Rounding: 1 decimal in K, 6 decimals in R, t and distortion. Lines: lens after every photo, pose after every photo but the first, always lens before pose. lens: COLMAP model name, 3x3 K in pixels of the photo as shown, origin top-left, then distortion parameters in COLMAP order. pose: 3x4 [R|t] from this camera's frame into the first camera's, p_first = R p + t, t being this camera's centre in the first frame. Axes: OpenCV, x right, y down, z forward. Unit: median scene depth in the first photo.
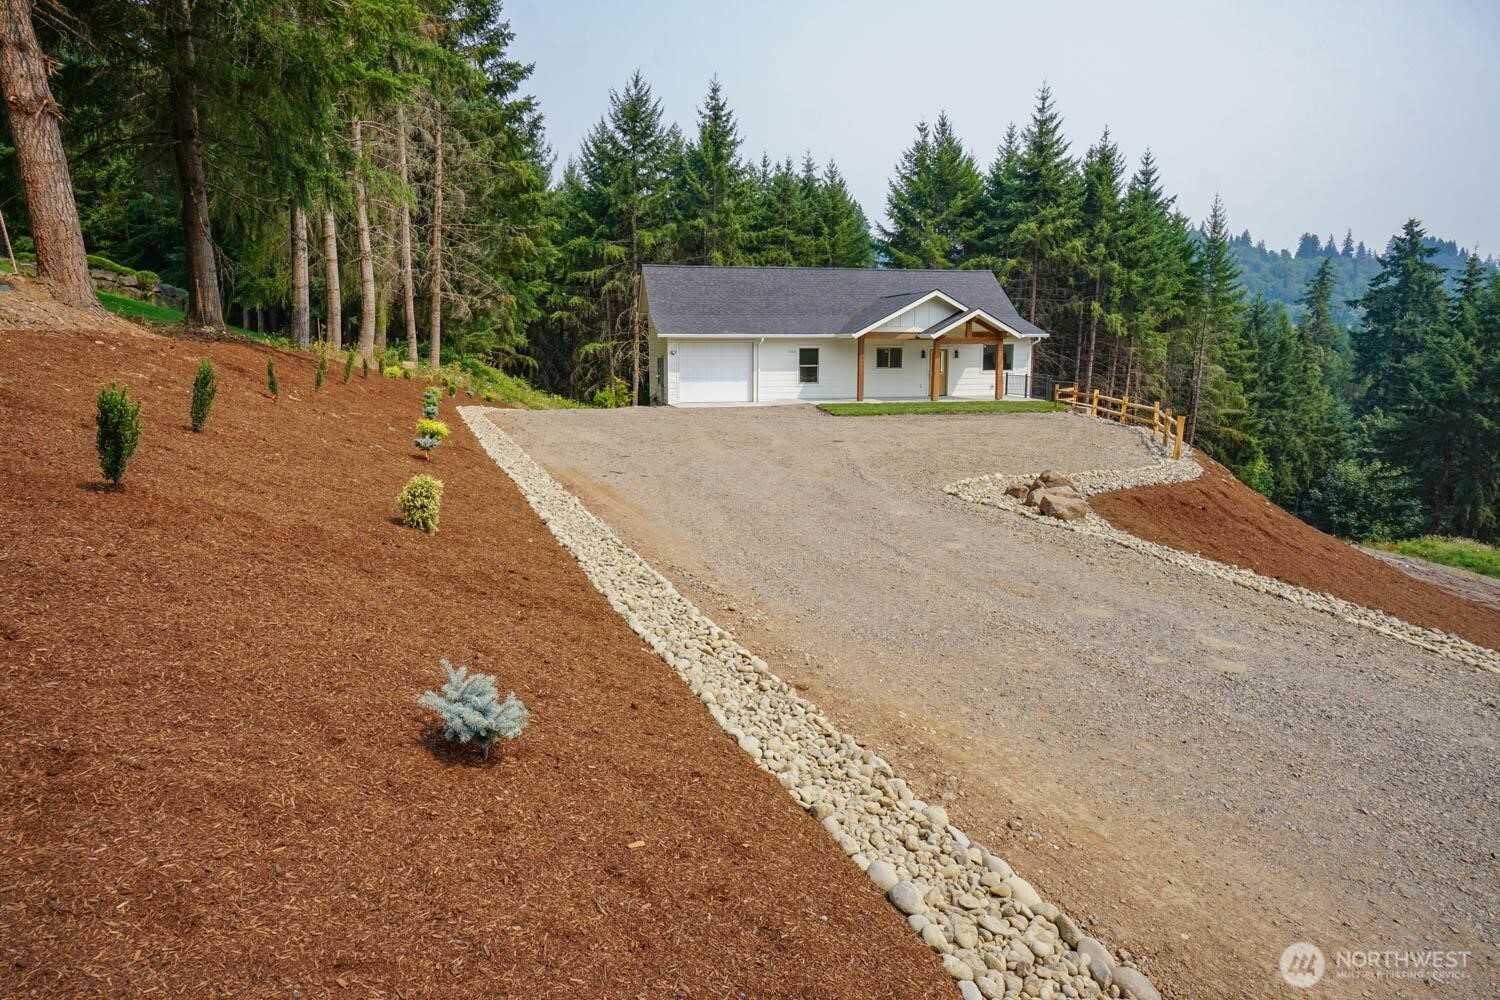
lens RADIAL K [[833.8, 0, 750.0], [0, 833.8, 500.0], [0, 0, 1]] dist [0.000001, -0.000015]
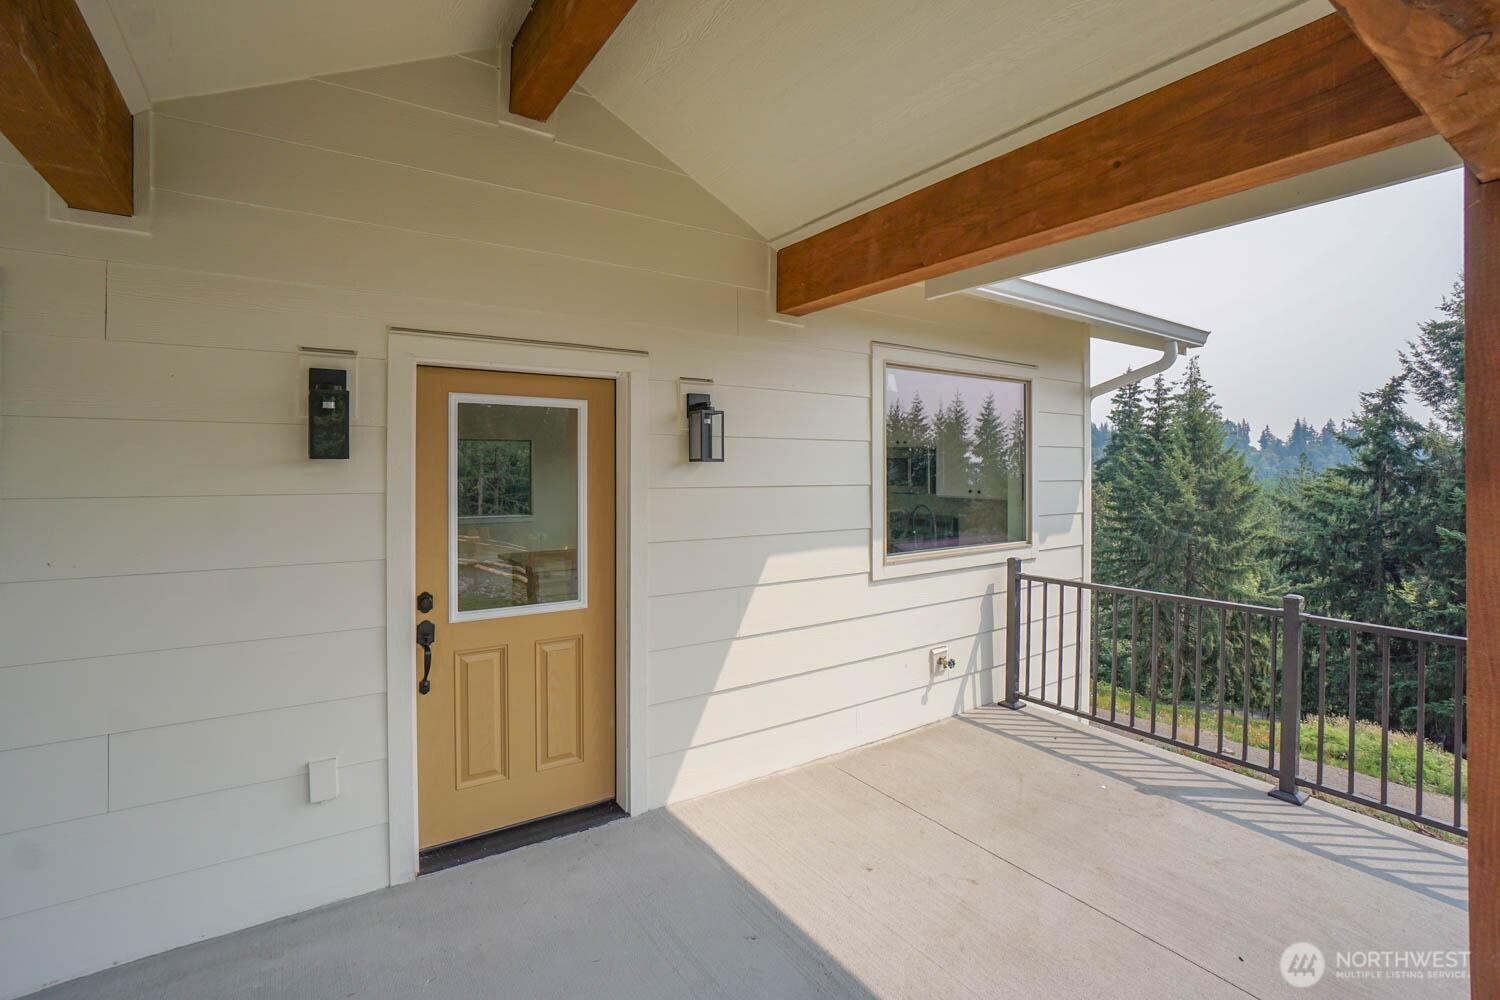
lens RADIAL K [[668.1, 0, 750.0], [0, 668.1, 500.0], [0, 0, 1]] dist [-0.060232, 0.021433]
pose [[0.927331, -0.010431, 0.374096, 0.219130], [0.058606, 0.991326, -0.117636, -0.153679], [-0.369624, 0.131012, 0.919899, 0.910826]]
